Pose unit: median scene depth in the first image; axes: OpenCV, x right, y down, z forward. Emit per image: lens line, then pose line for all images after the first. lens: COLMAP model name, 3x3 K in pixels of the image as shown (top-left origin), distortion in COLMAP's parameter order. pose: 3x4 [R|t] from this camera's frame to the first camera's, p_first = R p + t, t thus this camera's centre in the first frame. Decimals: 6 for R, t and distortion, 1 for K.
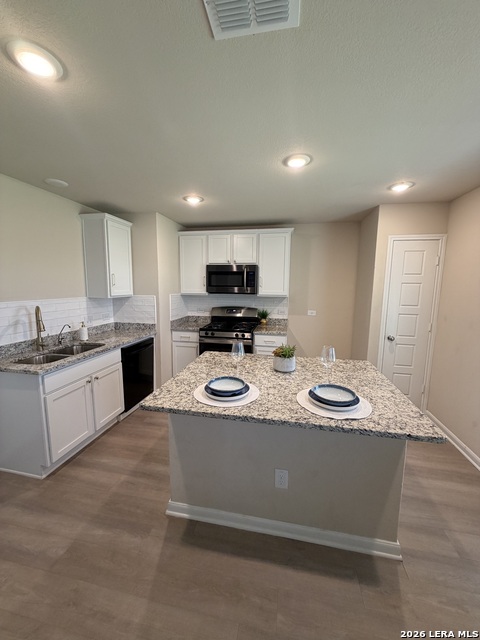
lens RADIAL K [[256.9, 0, 239.7], [0, 256.9, 318.8], [0, 0, 1]] dist [0.002939, -0.000071]
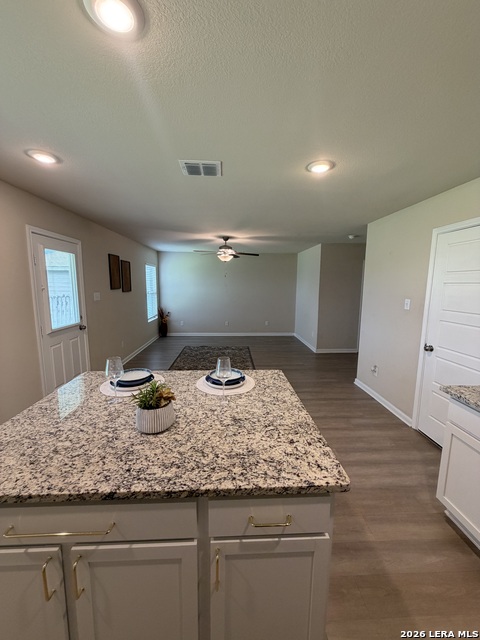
lens RADIAL K [[256.9, 0, 240.1], [0, 256.9, 319.1], [0, 0, 1]] dist [0.002939, -0.000071]
pose [[-0.971004, 0.013973, -0.238655, 0.126190], [-0.051395, 0.962747, 0.265473, -0.232193], [0.233474, 0.270041, -0.934113, 1.643563]]
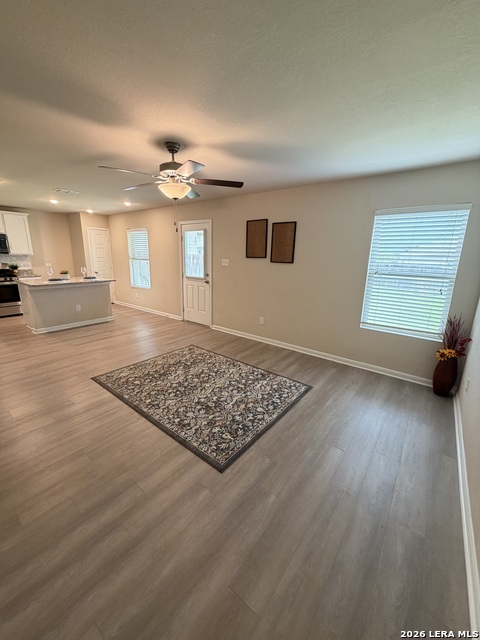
lens RADIAL K [[256.9, 0, 238.8], [0, 256.9, 319.1], [0, 0, 1]] dist [0.002939, -0.000071]
pose [[0.454493, -0.211709, 0.865226, -1.593268], [0.102390, 0.977323, 0.185353, 0.320898], [-0.884846, 0.004349, 0.465864, -2.097915]]
